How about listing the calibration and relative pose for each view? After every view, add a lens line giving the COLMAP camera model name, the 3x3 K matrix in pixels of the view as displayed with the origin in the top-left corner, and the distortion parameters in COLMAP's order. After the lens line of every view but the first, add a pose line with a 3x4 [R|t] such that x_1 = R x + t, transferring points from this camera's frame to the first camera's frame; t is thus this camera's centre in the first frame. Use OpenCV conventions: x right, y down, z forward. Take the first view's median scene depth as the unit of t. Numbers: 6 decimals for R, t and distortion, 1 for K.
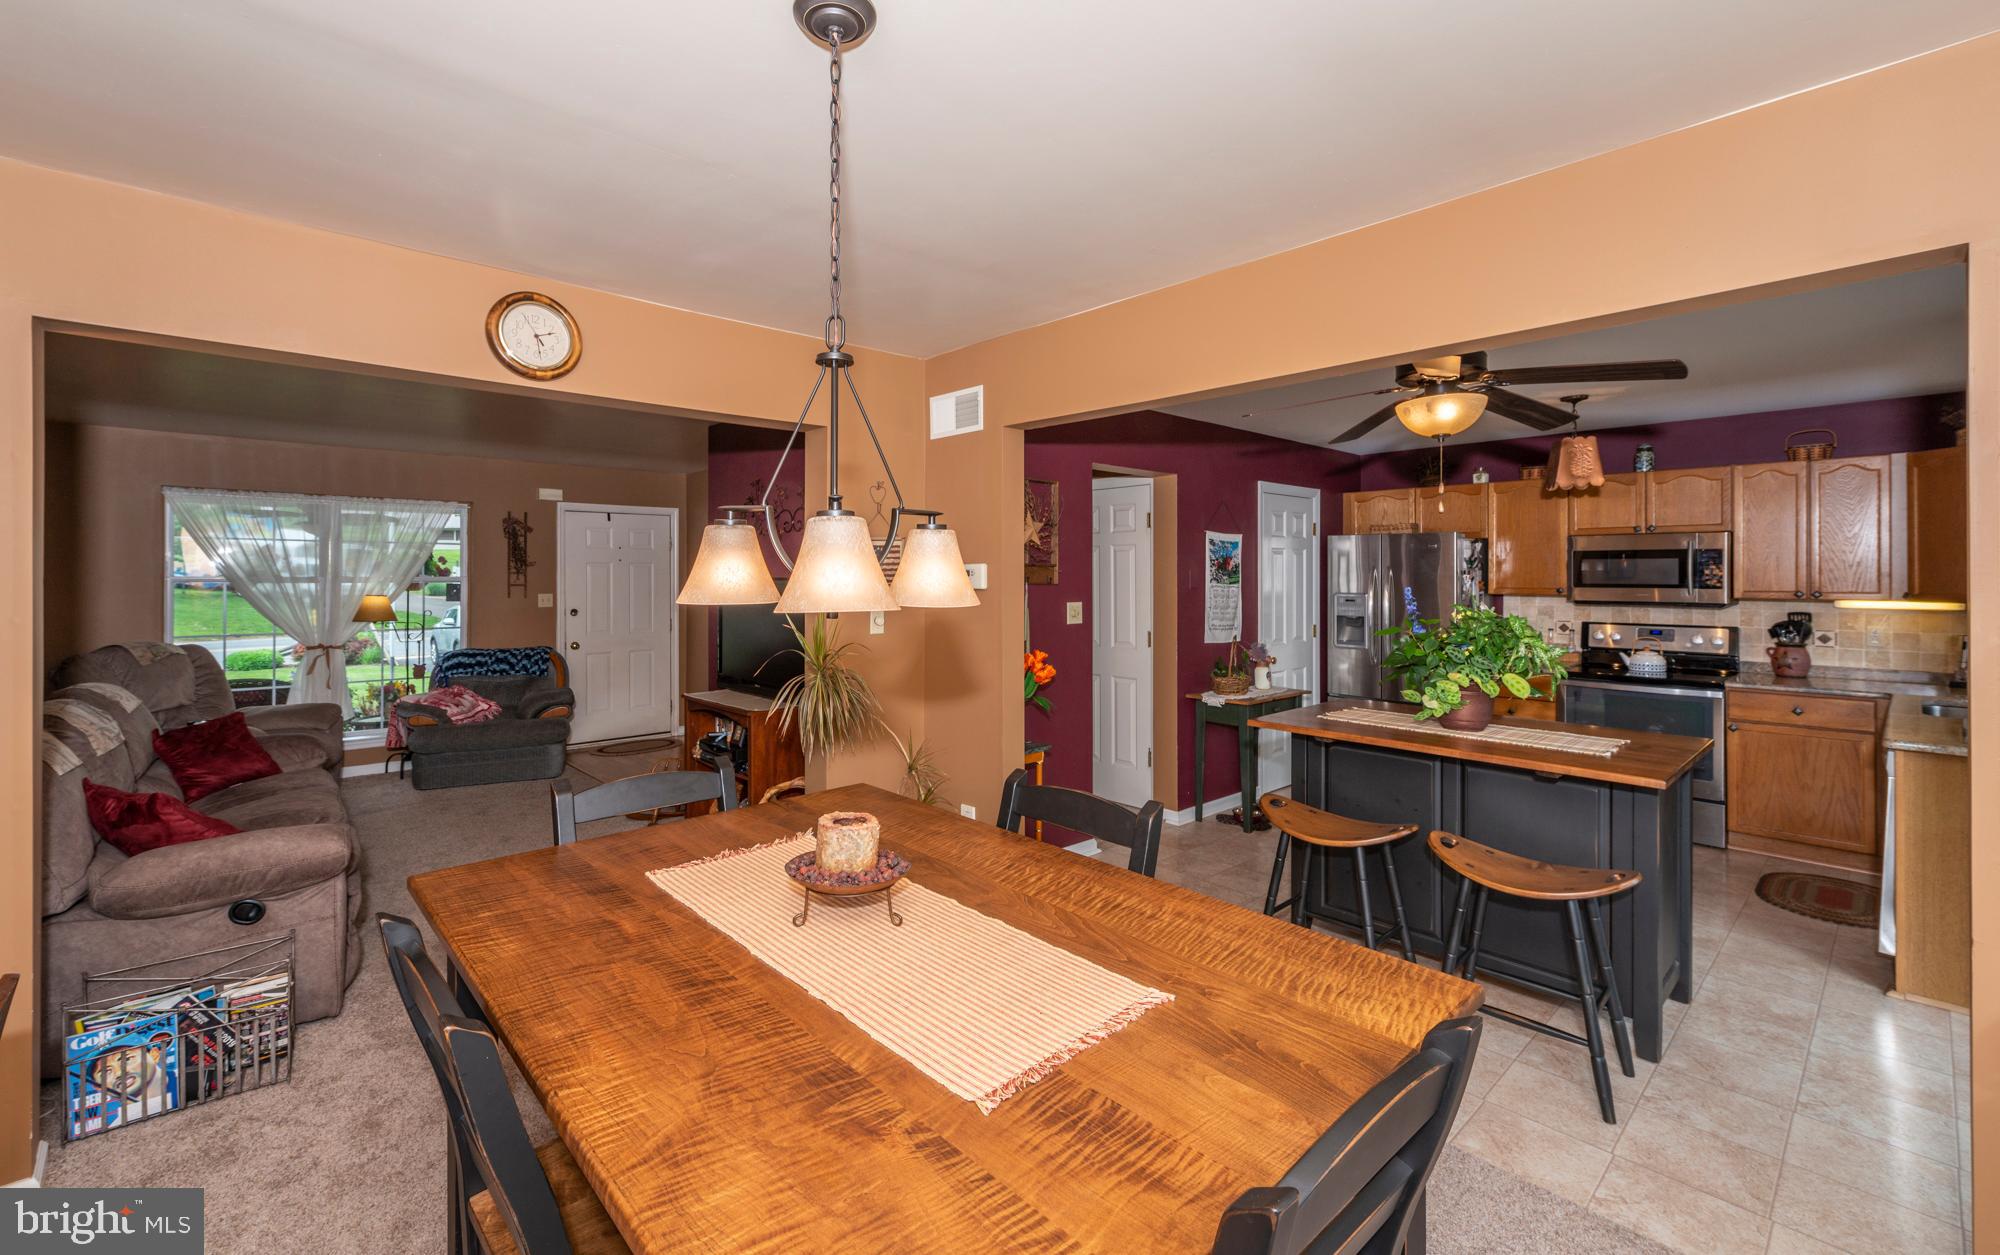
lens RADIAL K [[822.8, 0, 943.5], [0, 822.8, 570.1], [0, 0, 1]] dist [-0.001521, 0.000061]
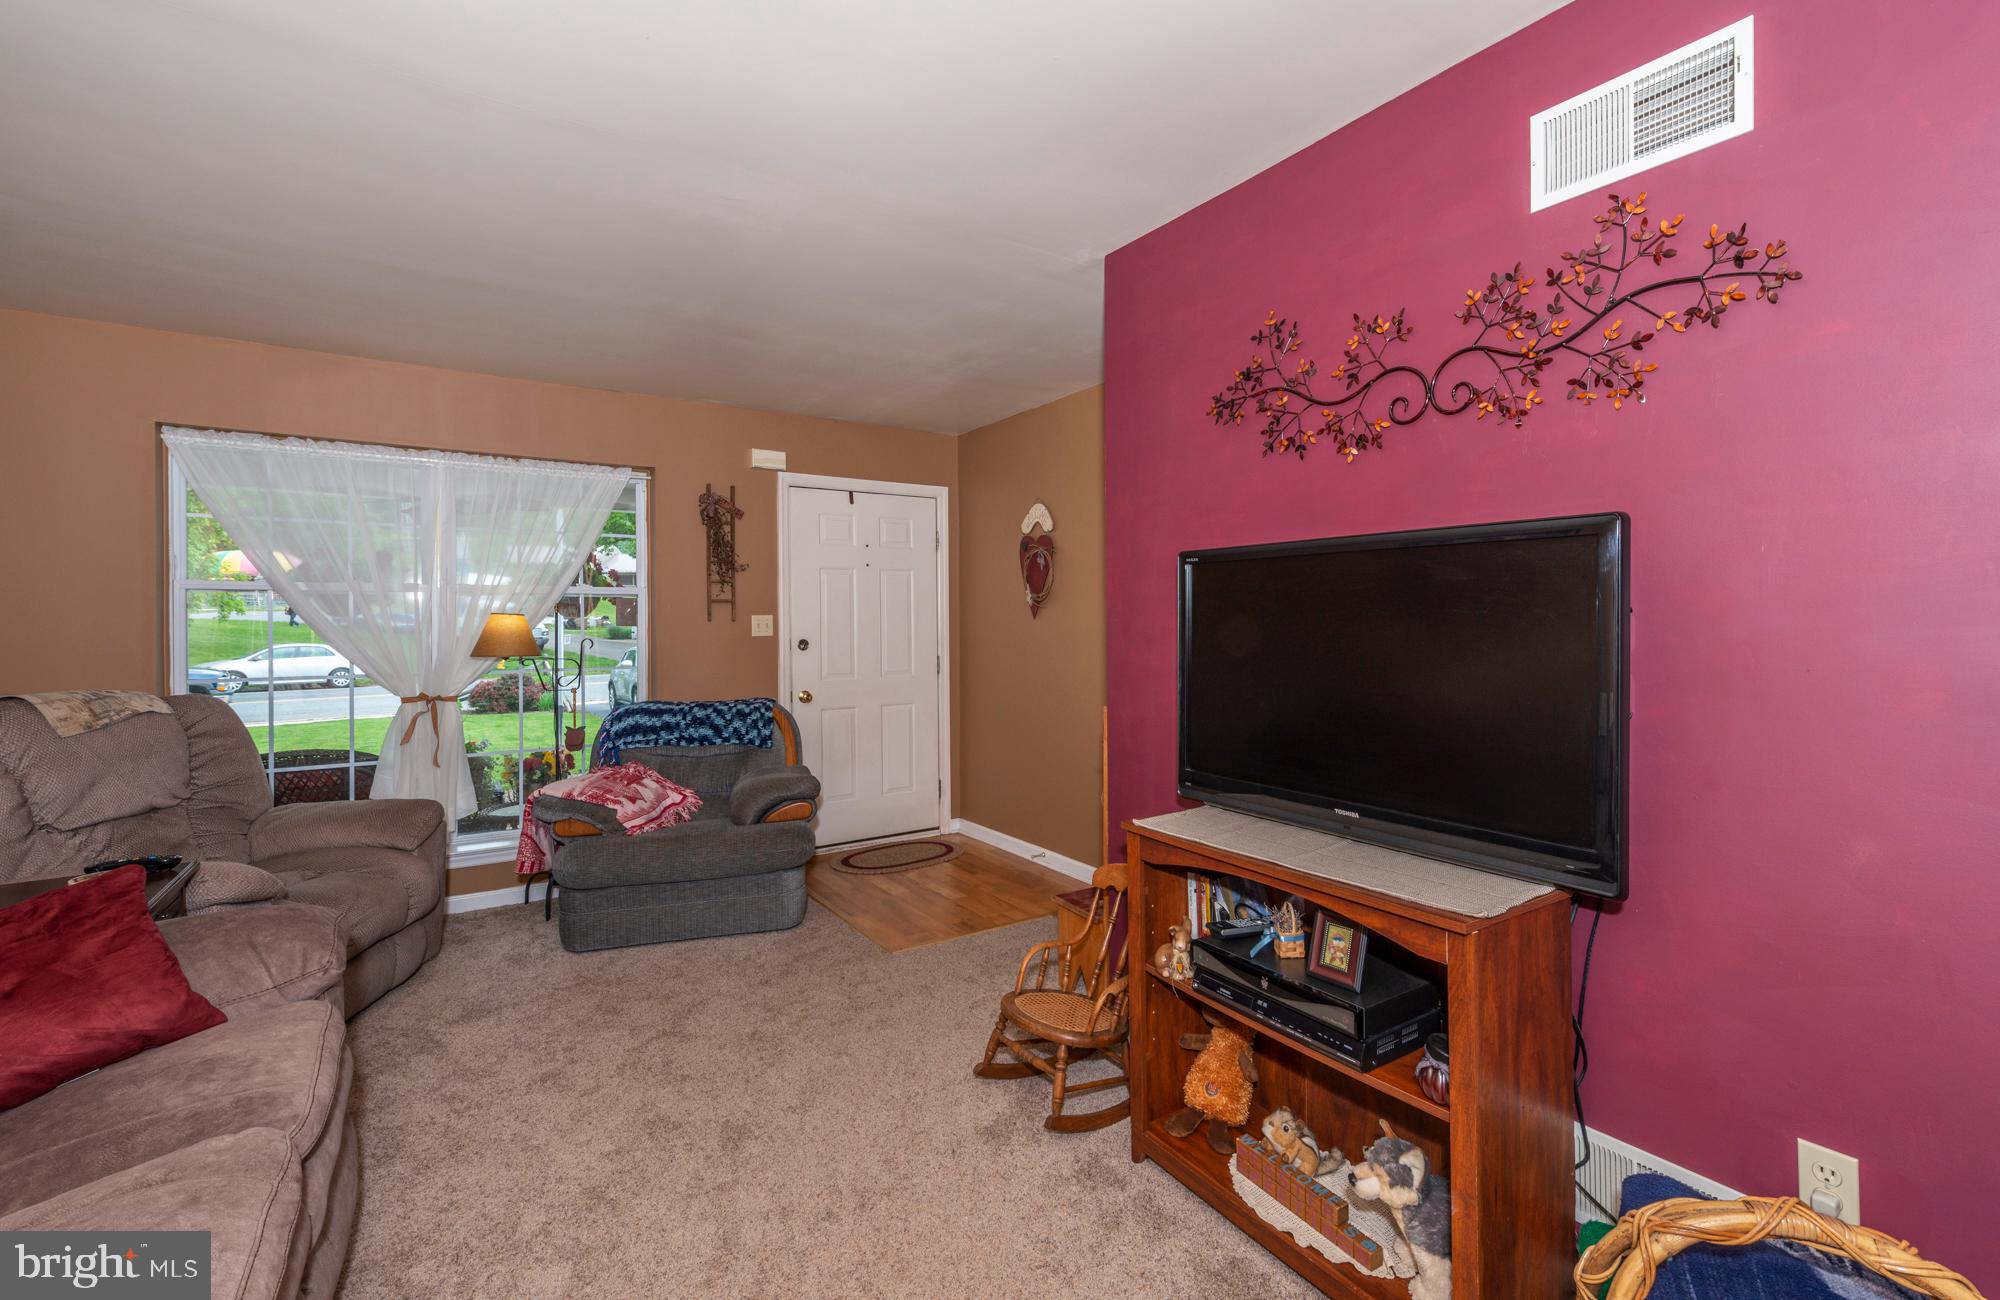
lens RADIAL K [[831.2, 0, 993.5], [0, 831.2, 622.1], [0, 0, 1]] dist [0.004138, 0.000035]
pose [[0.991629, -0.004187, -0.129049, -0.307078], [0.005506, 0.999936, 0.009868, 0.039620], [0.128999, -0.010496, 0.991589, 0.528219]]
